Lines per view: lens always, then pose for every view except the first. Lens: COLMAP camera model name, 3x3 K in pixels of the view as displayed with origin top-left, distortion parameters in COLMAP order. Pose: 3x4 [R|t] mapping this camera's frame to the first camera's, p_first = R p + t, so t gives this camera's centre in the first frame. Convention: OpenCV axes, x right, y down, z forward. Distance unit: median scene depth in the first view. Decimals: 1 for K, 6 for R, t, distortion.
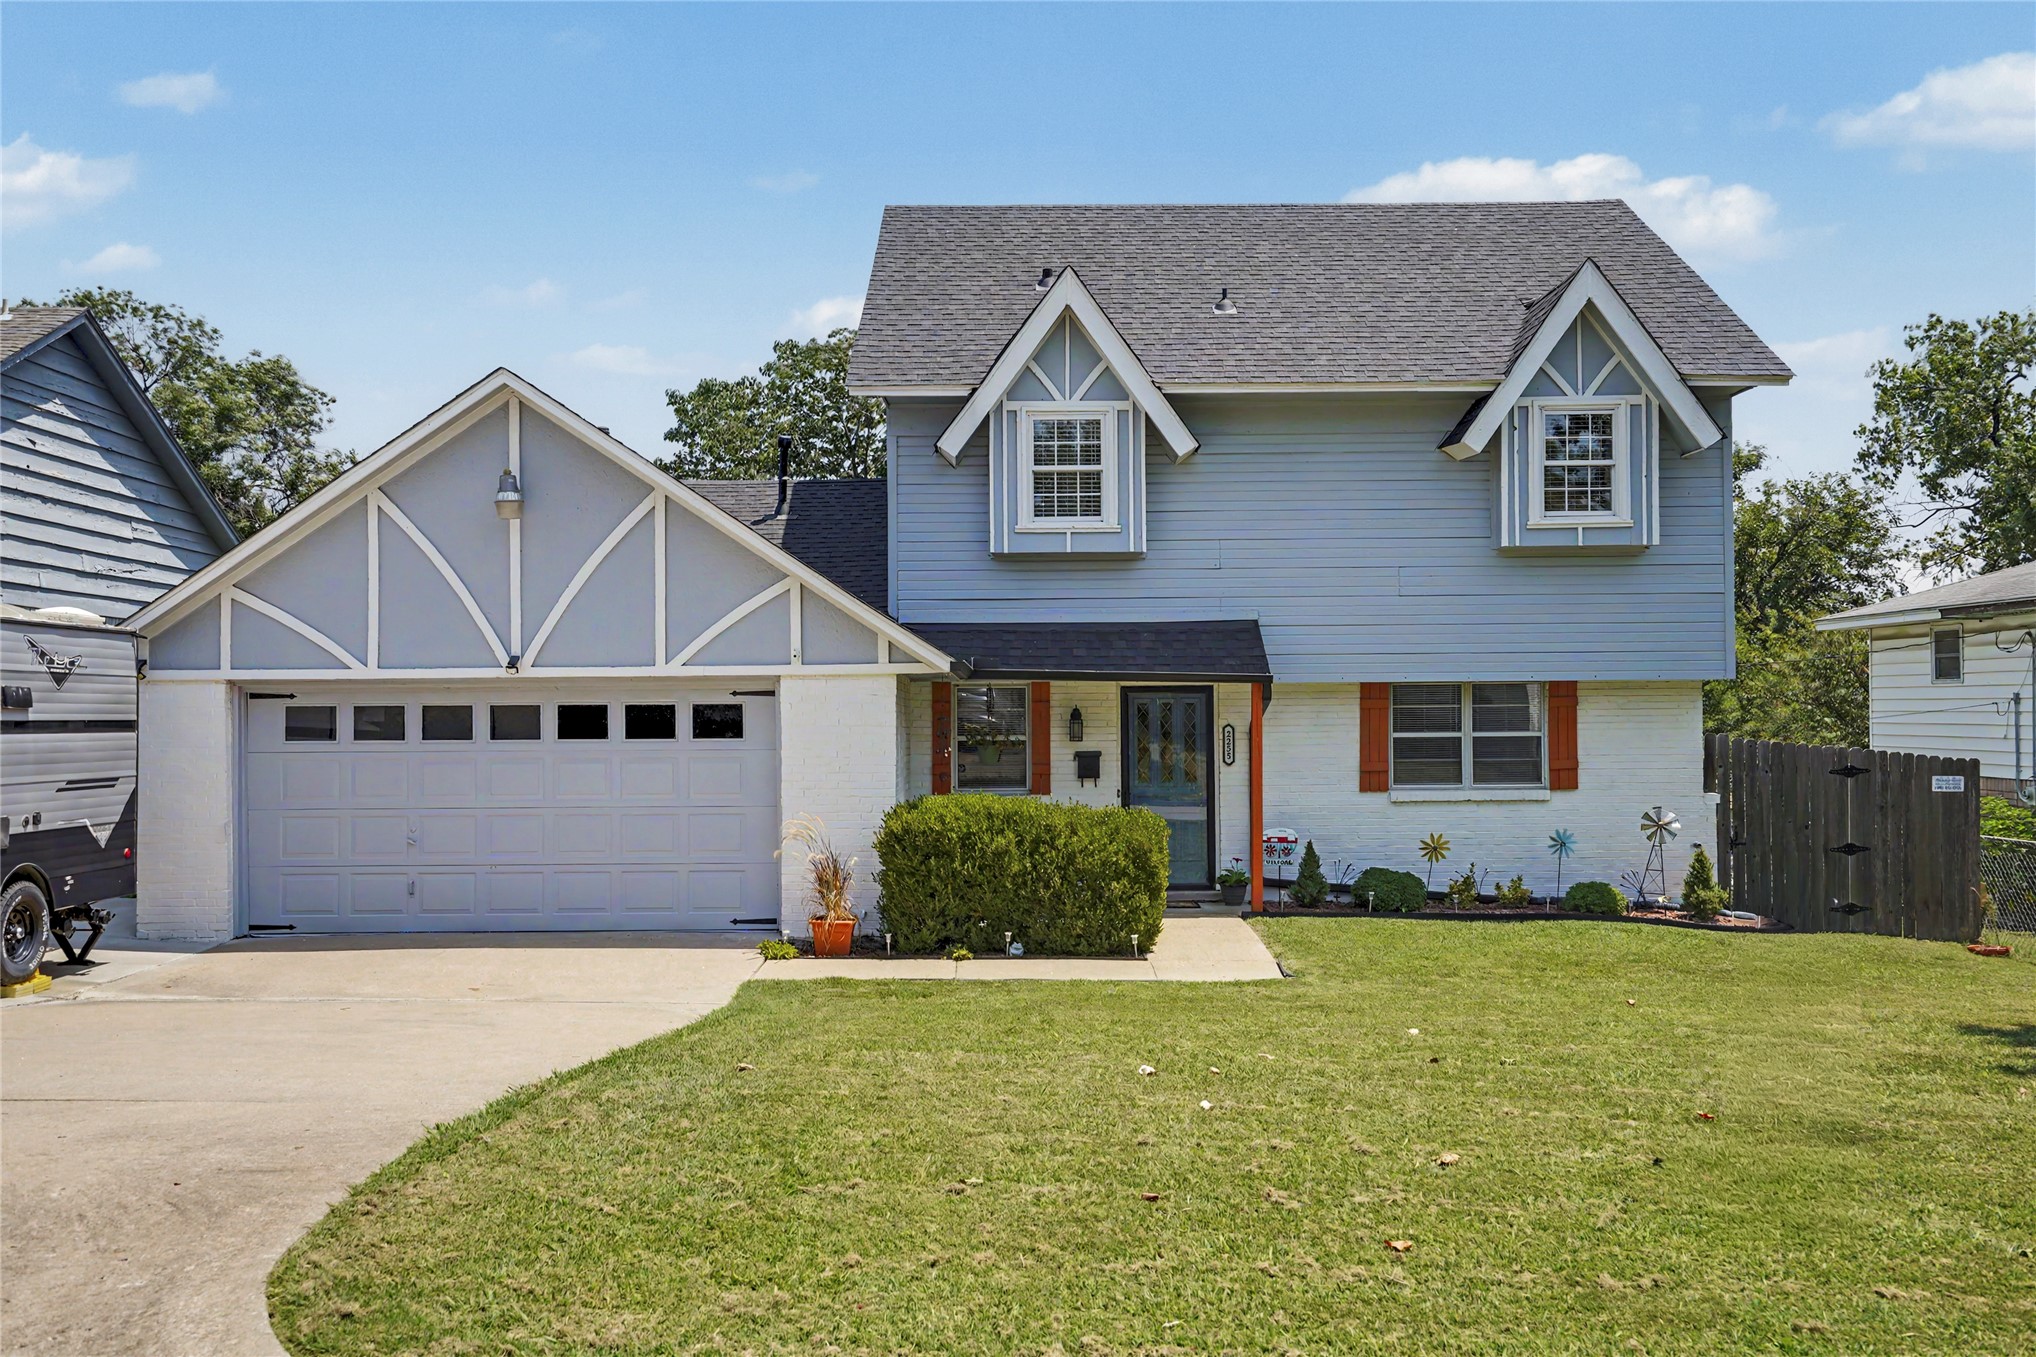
lens RADIAL K [[1592.7, 0, 1013.4], [0, 1592.7, 690.2], [0, 0, 1]] dist [0.024923, -0.002688]
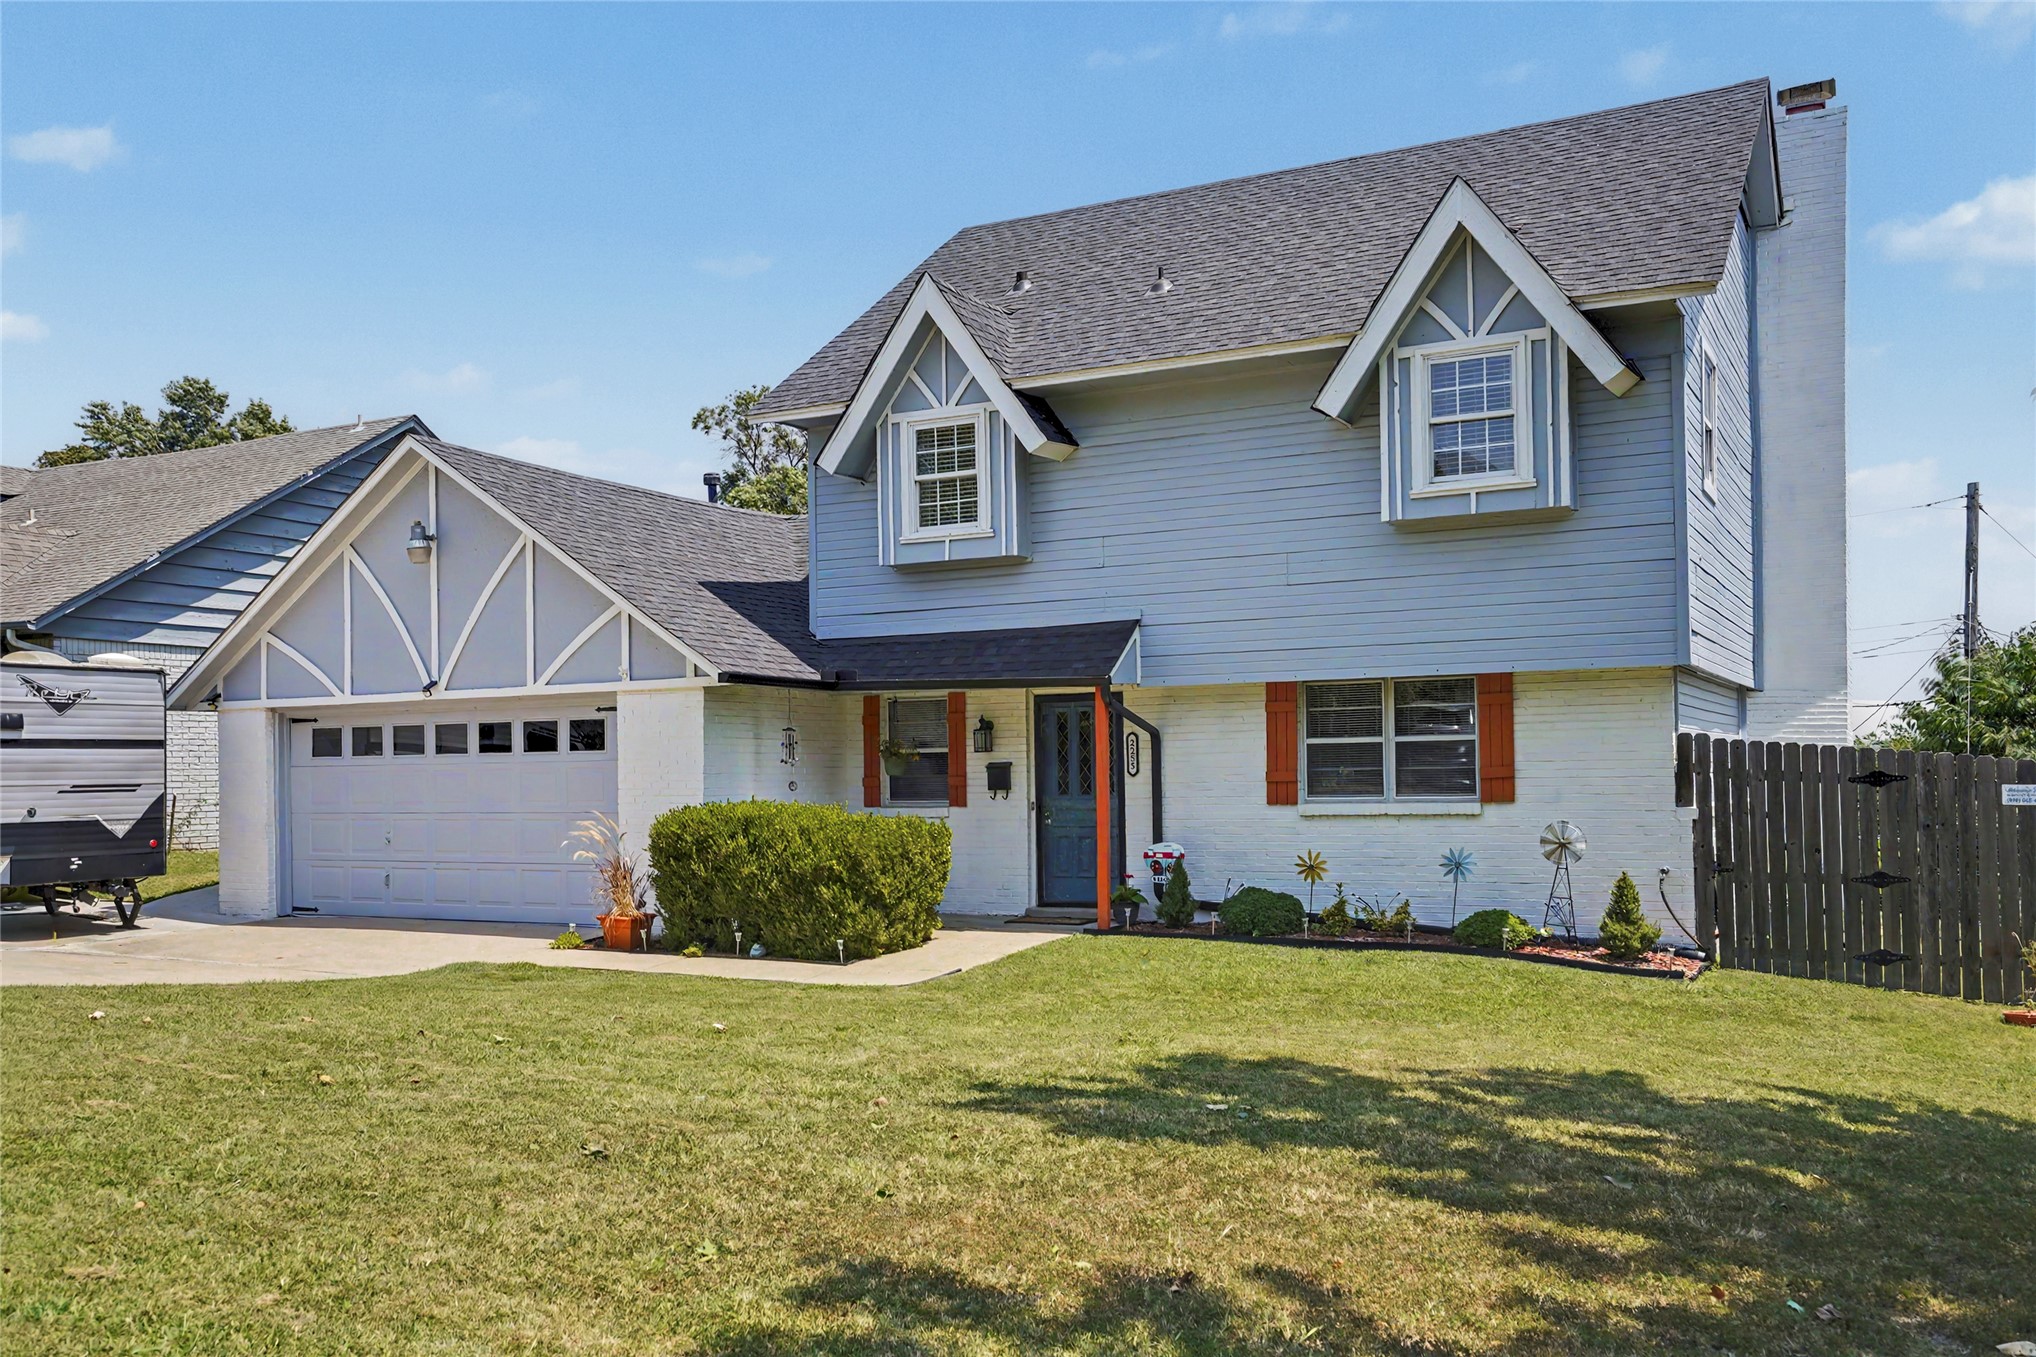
lens RADIAL K [[1661.5, 0, 1007.8], [0, 1661.5, 725.5], [0, 0, 1]] dist [0.003771, -0.005755]
pose [[0.890674, -0.019596, -0.454220, 0.533731], [0.018919, 0.999803, -0.006035, 0.022710], [0.454248, -0.003218, 0.890869, 0.099873]]
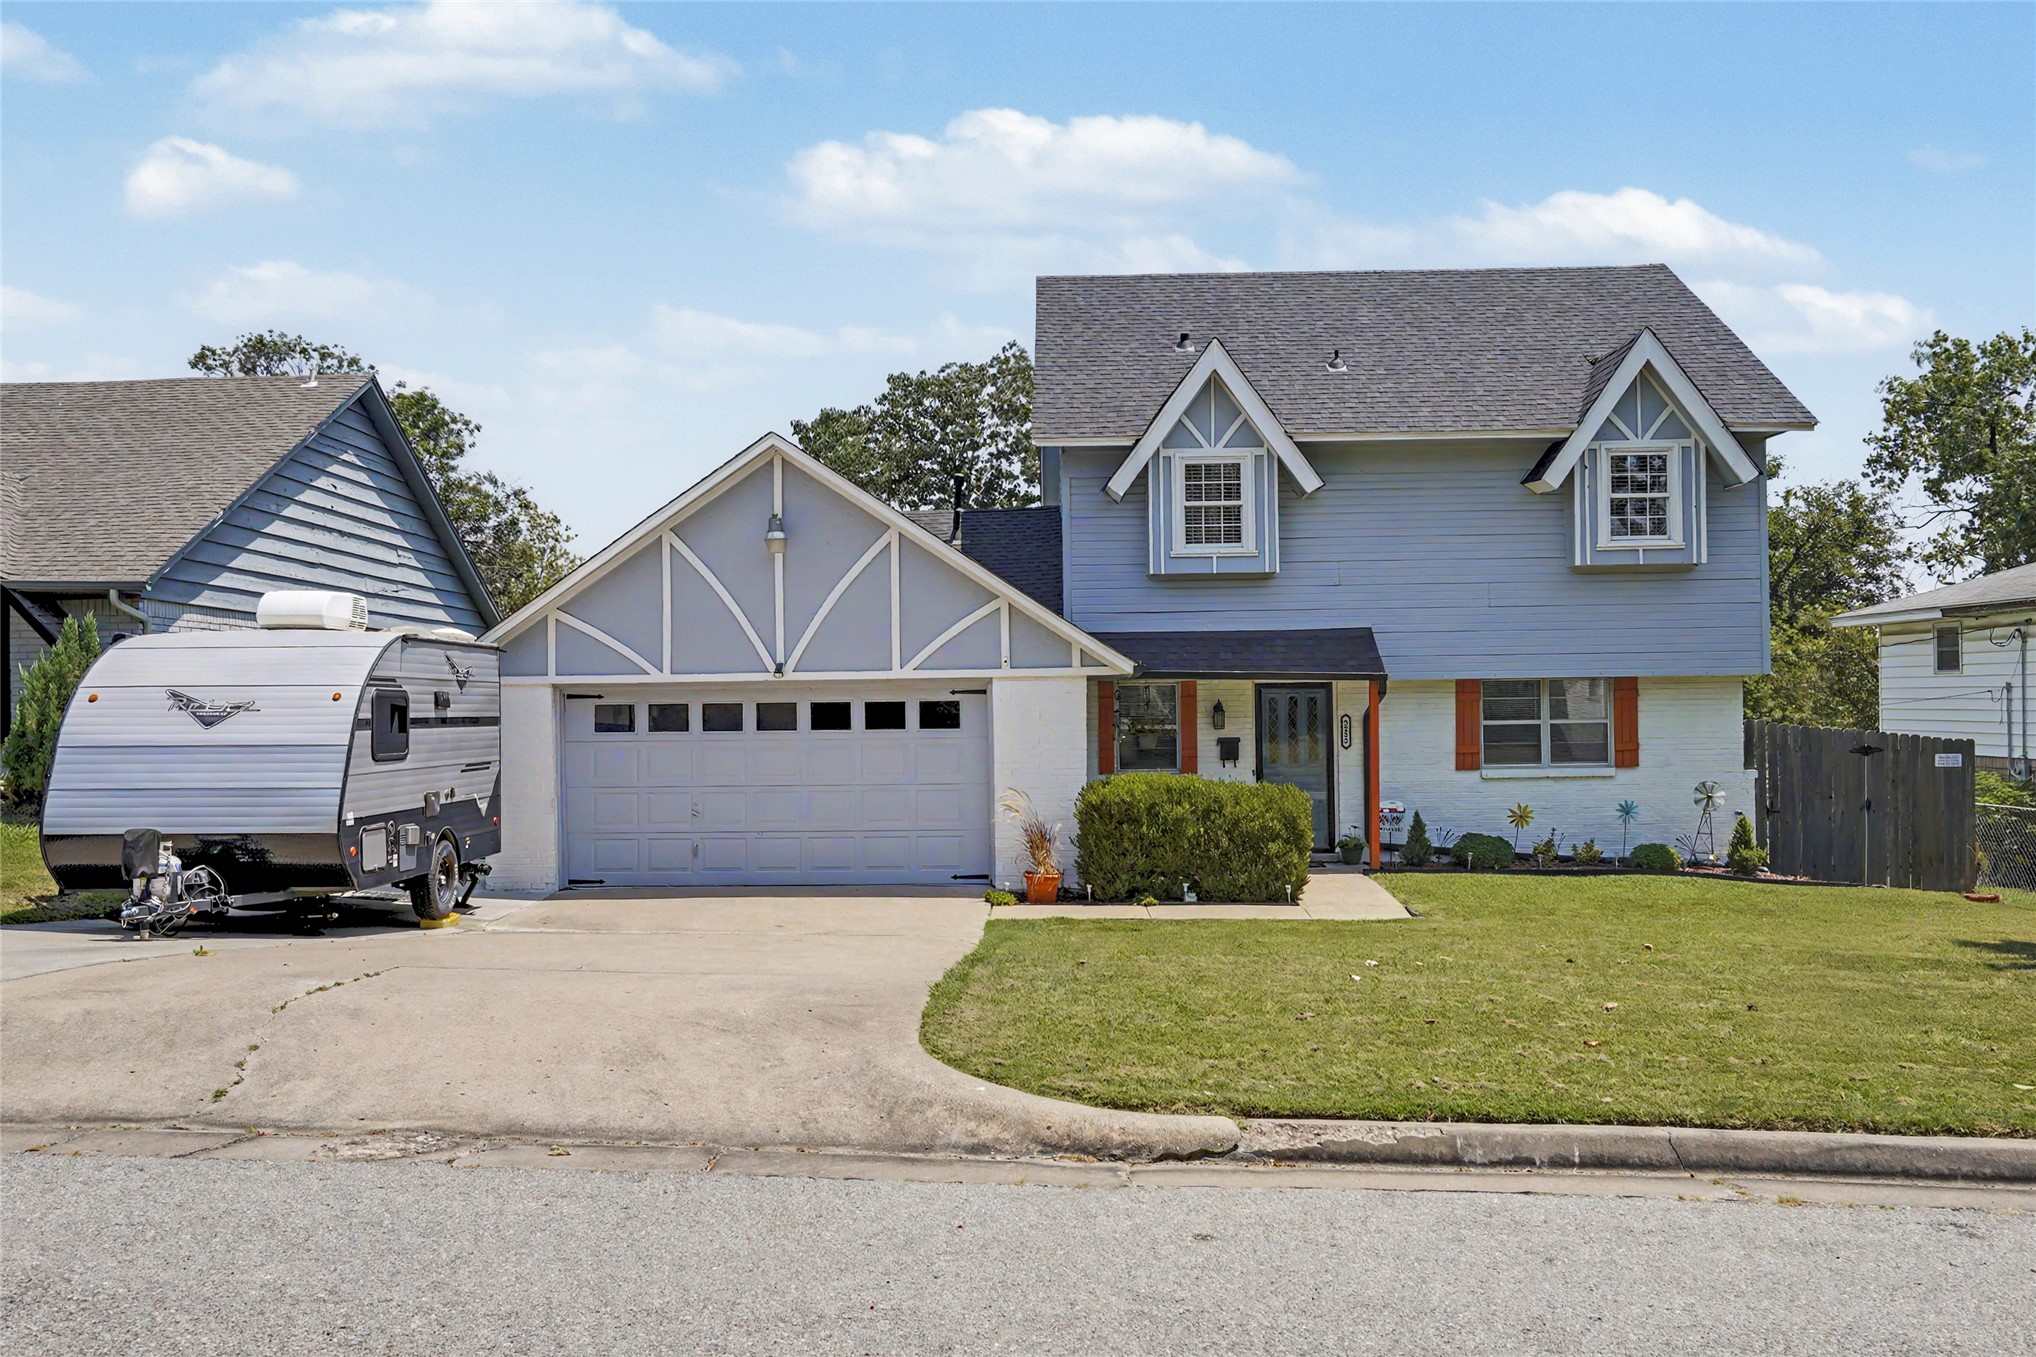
lens RADIAL K [[1506.8, 0, 1012.4], [0, 1506.8, 688.7], [0, 0, 1]] dist [-0.015052, 0.020228]
pose [[0.999488, -0.006472, -0.031336, -0.083261], [0.006604, 0.999970, 0.004121, -0.004643], [0.031309, -0.004326, 0.999500, -0.146061]]
